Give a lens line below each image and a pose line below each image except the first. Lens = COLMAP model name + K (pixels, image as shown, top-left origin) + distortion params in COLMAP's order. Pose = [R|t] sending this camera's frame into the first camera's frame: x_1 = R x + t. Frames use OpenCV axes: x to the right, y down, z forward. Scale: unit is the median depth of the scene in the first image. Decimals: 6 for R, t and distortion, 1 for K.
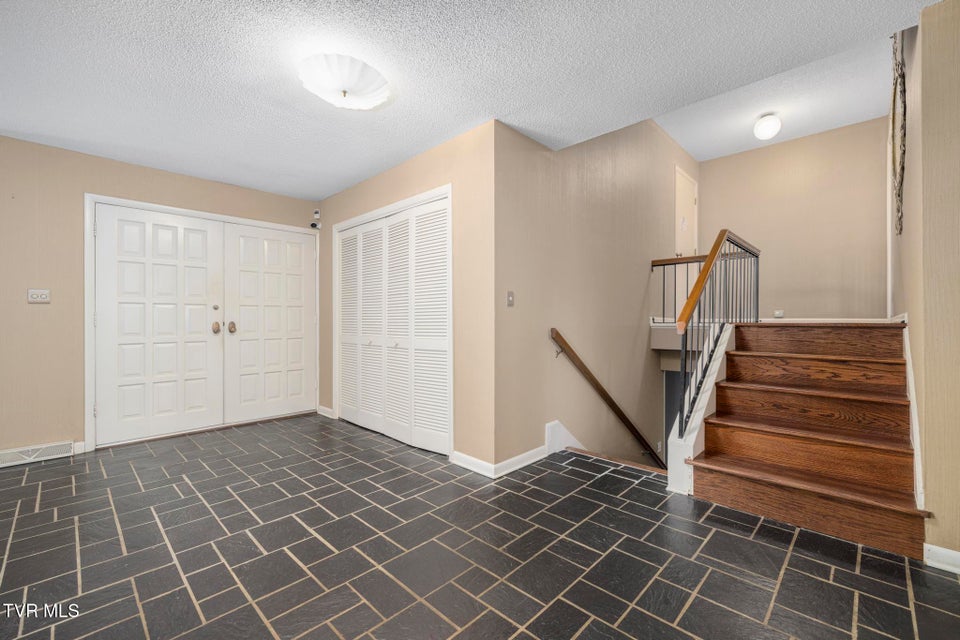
lens RADIAL K [[403.6, 0, 482.5], [0, 403.6, 319.8], [0, 0, 1]] dist [-0.000628, -0.000051]
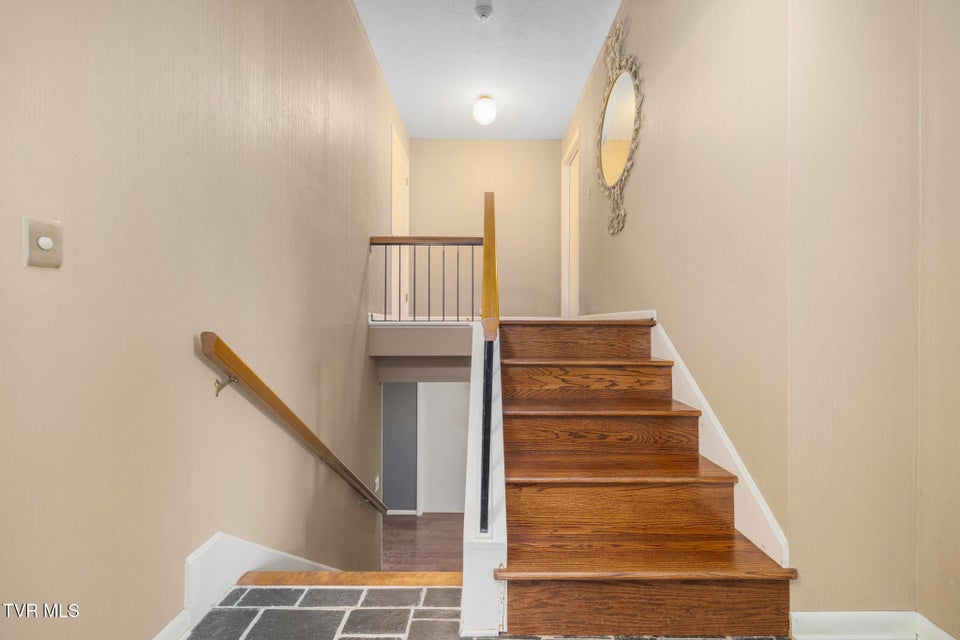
lens RADIAL K [[403.6, 0, 482.5], [0, 403.6, 319.8], [0, 0, 1]] dist [-0.000628, -0.000051]
pose [[0.724906, 0.001832, 0.688845, 0.105688], [-0.003426, 0.999994, 0.000946, 0.006535], [-0.688839, -0.003045, 0.724908, 0.561056]]
